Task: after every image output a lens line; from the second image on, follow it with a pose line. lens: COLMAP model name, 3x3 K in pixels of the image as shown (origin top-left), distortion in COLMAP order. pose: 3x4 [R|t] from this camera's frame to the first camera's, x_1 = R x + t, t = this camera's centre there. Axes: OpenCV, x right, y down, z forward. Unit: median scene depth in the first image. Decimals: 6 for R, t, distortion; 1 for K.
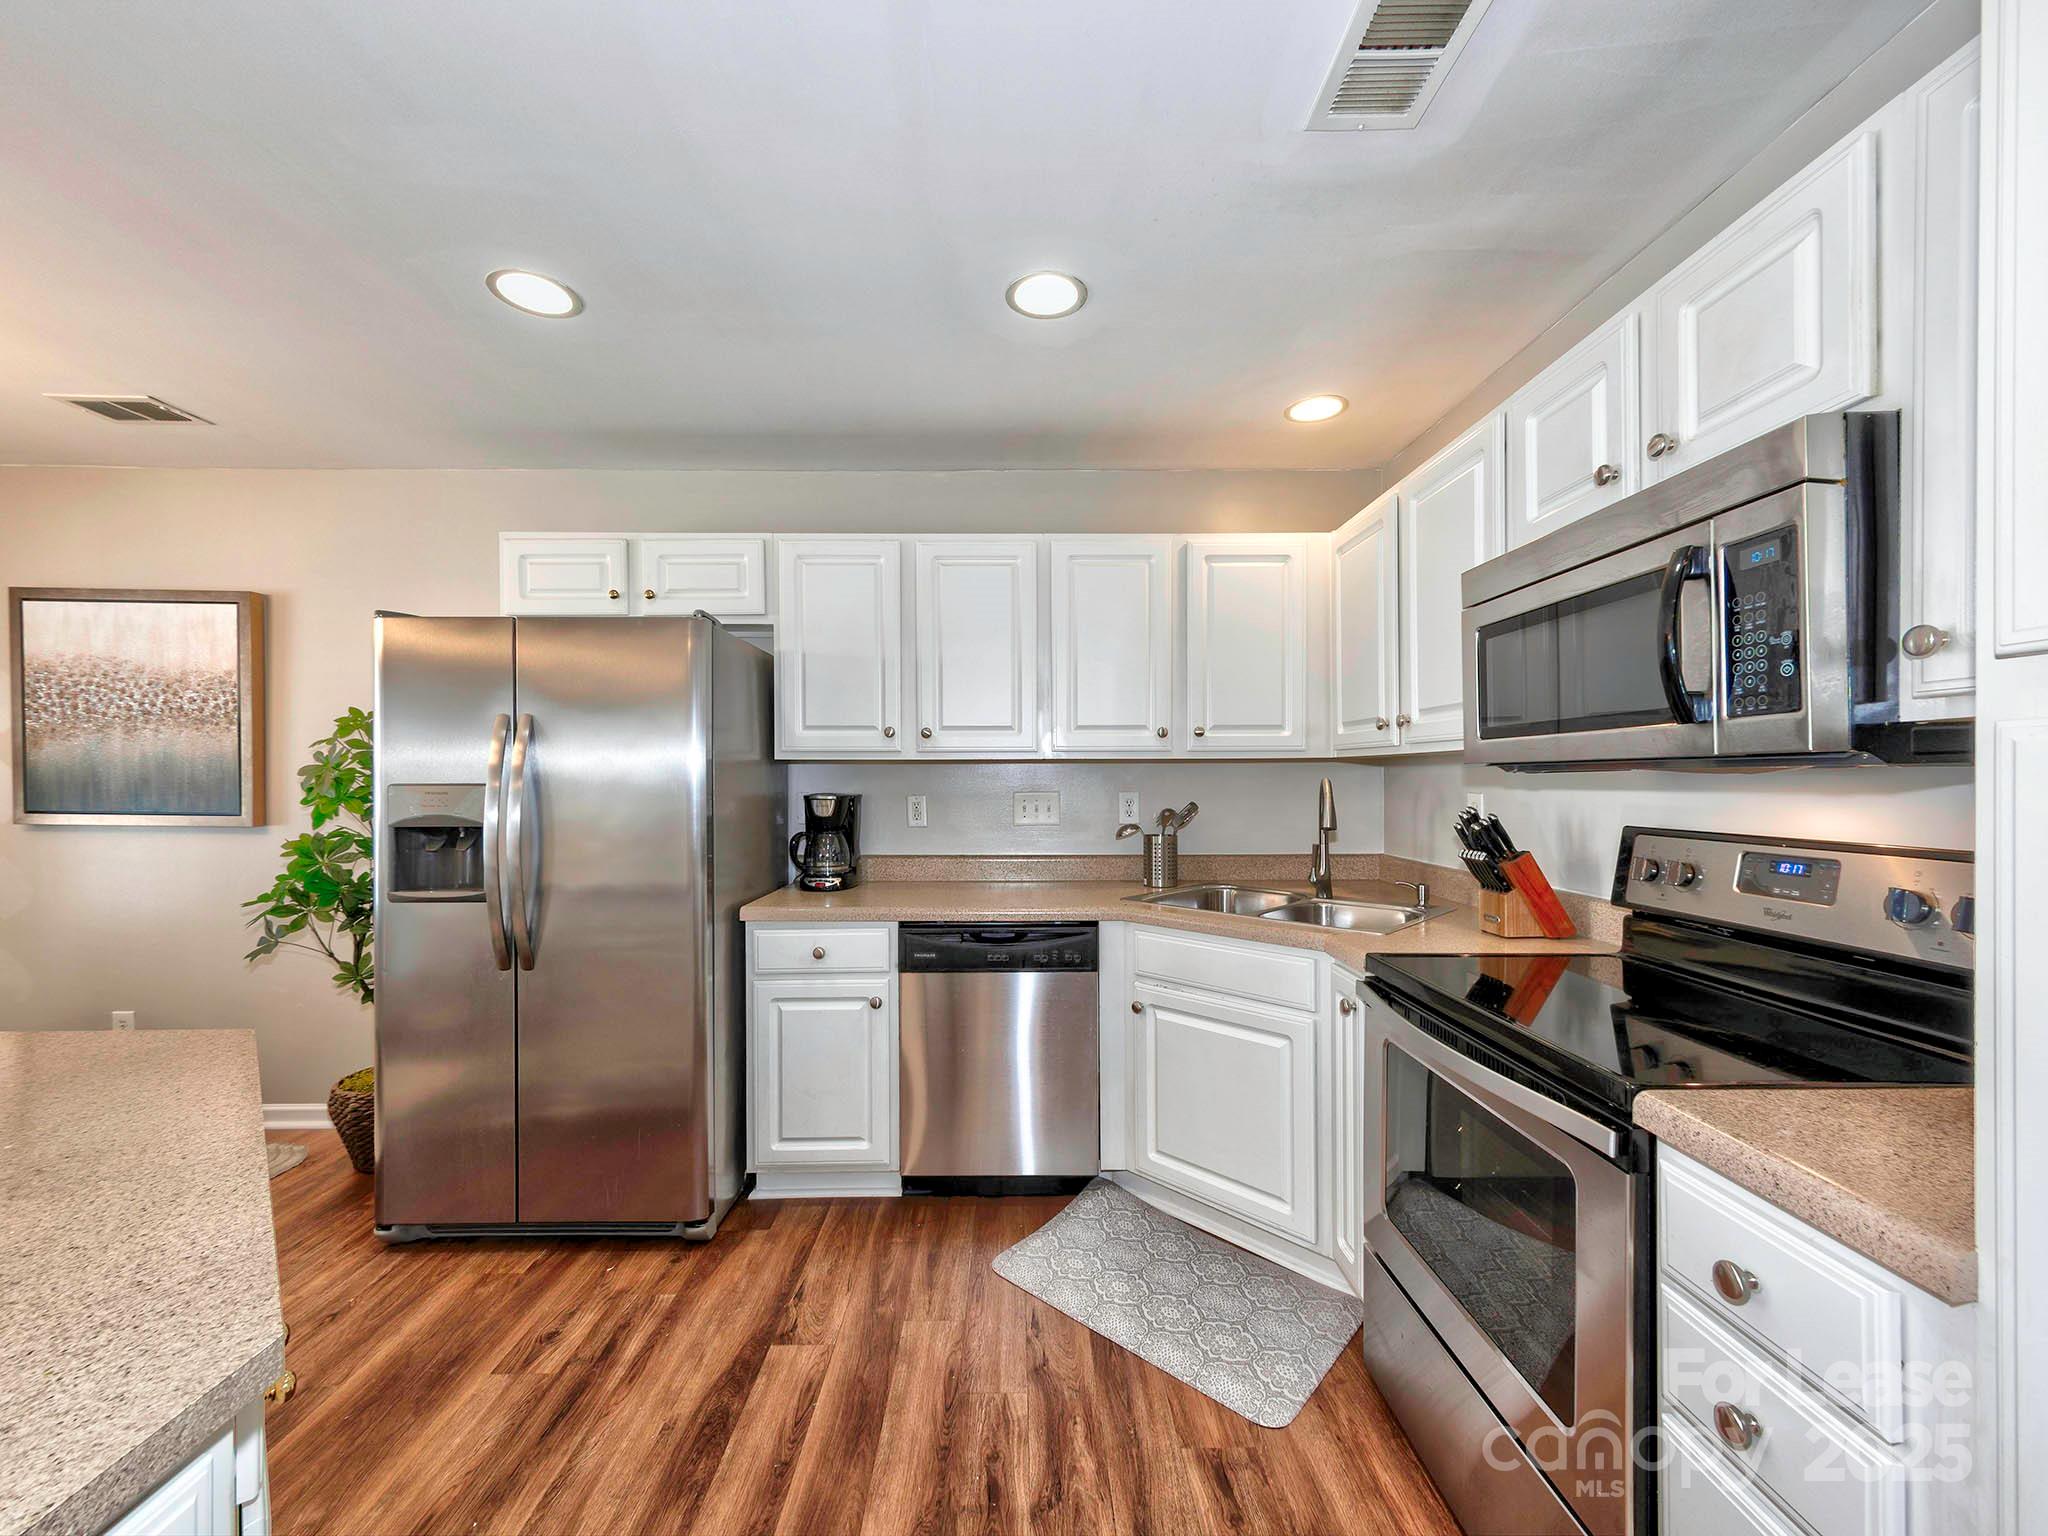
lens RADIAL K [[801.7, 0, 1020.0], [0, 801.7, 785.2], [0, 0, 1]] dist [0.008287, -0.000207]
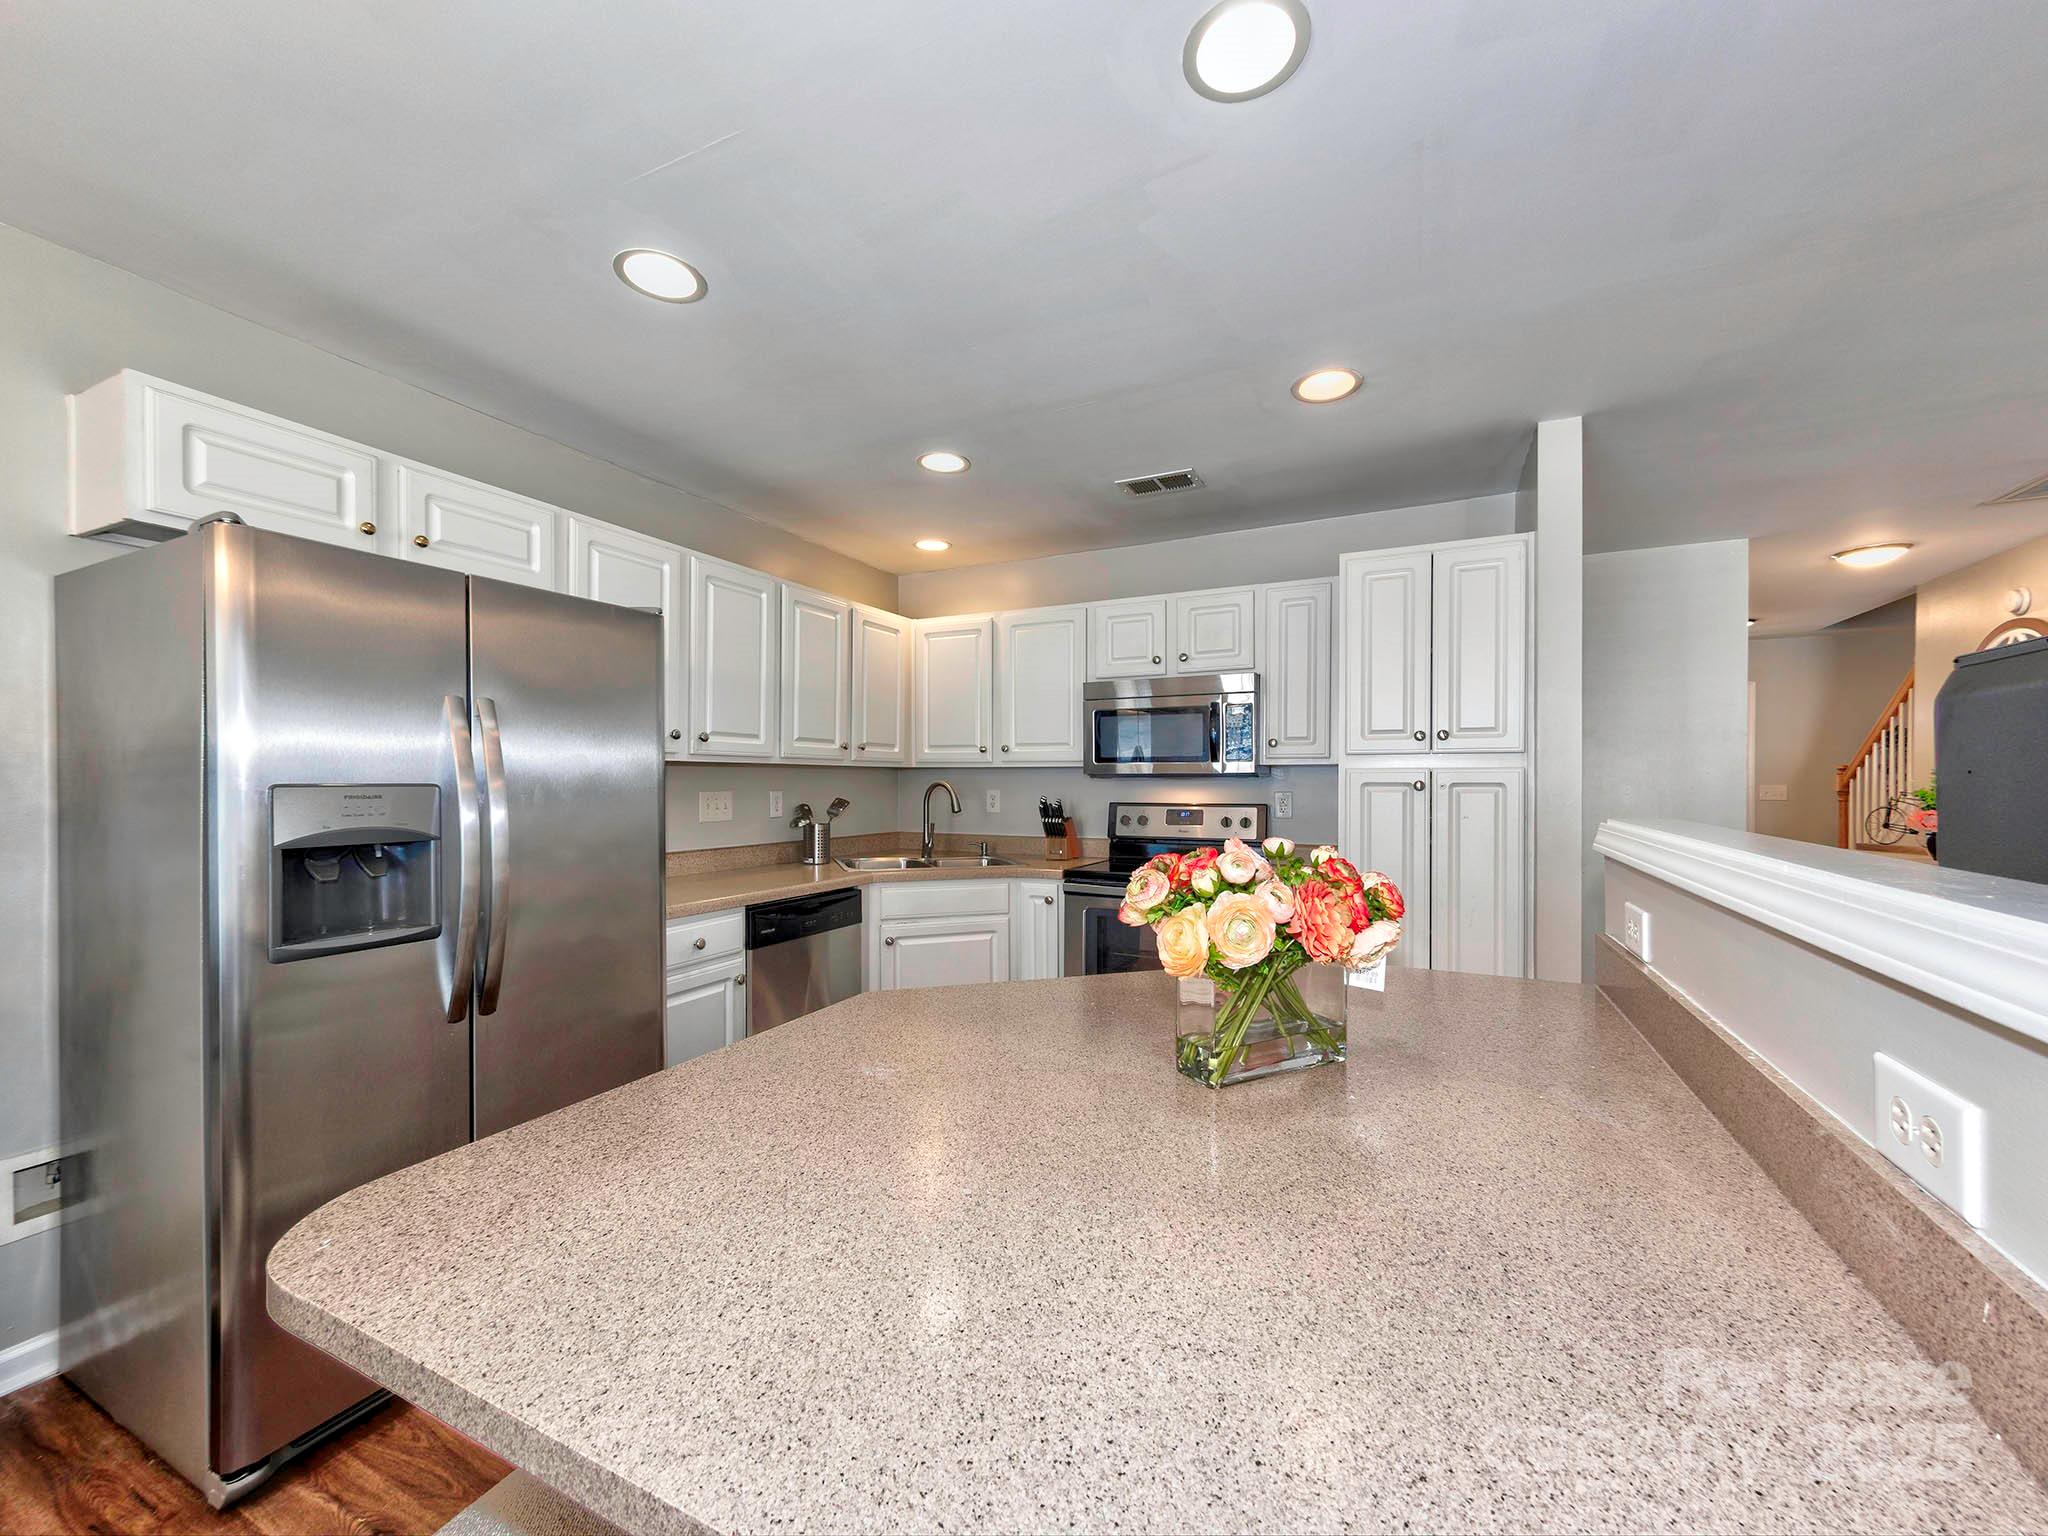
lens RADIAL K [[801.7, 0, 1027.3], [0, 801.7, 781.1], [0, 0, 1]] dist [0.008287, -0.000207]
pose [[0.450900, 0.004164, 0.892565, -0.874036], [0.004691, 0.999964, -0.007035, 0.004029], [-0.892562, 0.007359, 0.450865, 0.121953]]
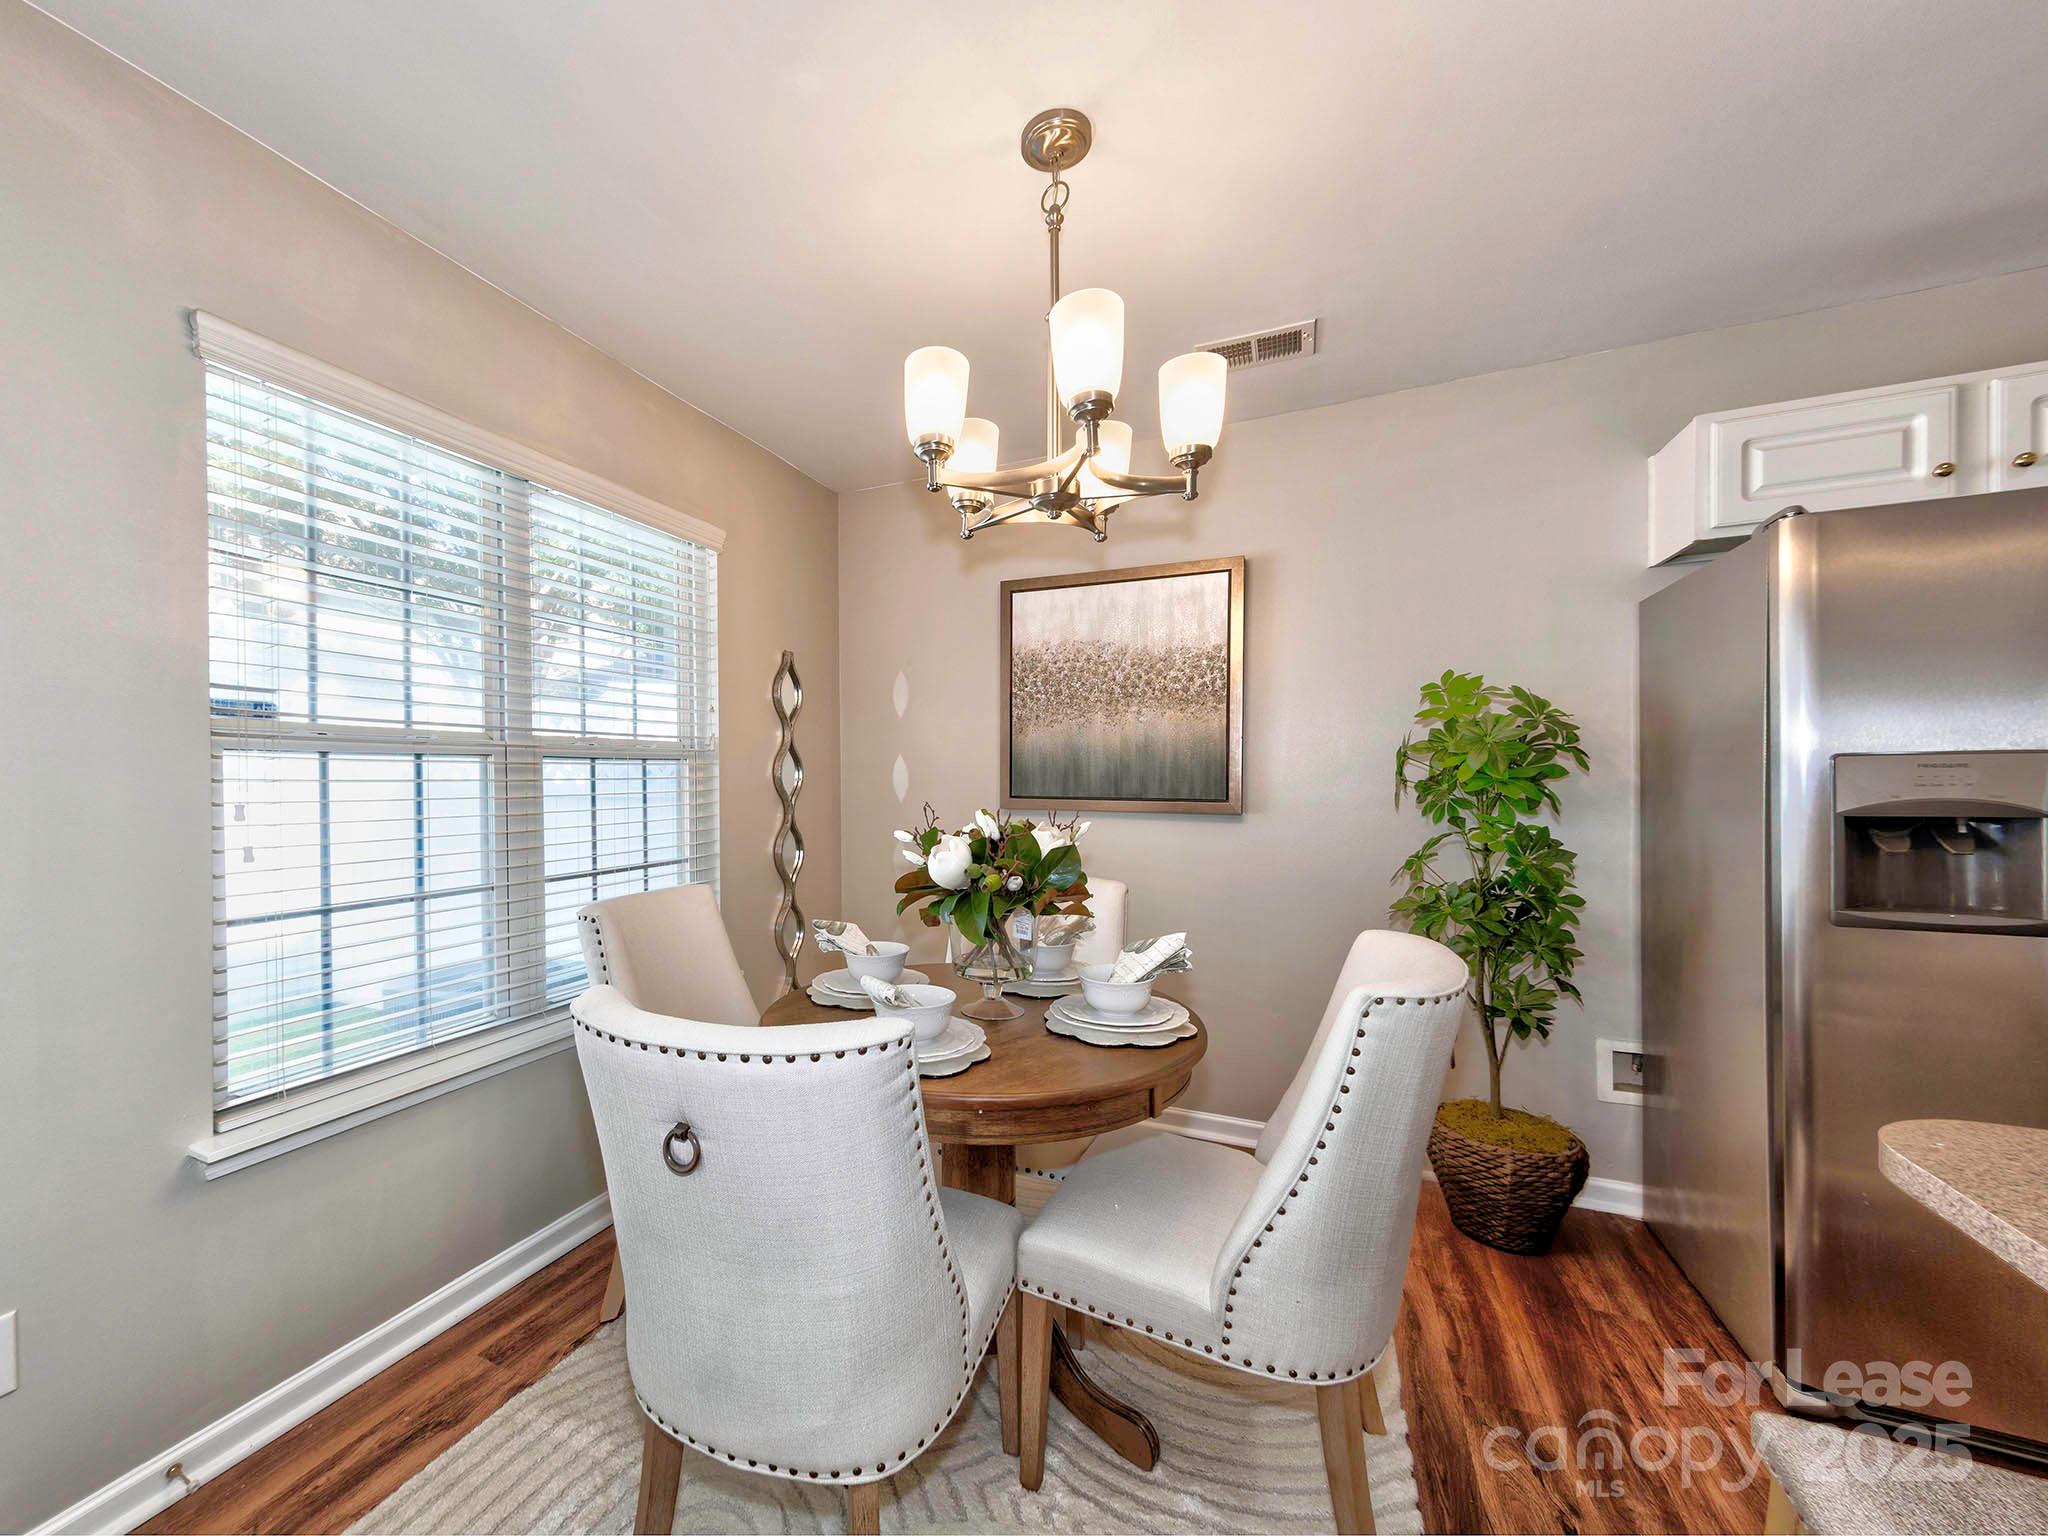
lens RADIAL K [[801.7, 0, 935.3], [0, 801.7, 788.3], [0, 0, 1]] dist [0.008287, -0.000207]
pose [[0.899114, -0.001485, -0.437712, -0.933440], [0.003134, 0.999990, 0.003047, 0.019313], [0.437703, -0.004111, 0.899110, 0.039554]]
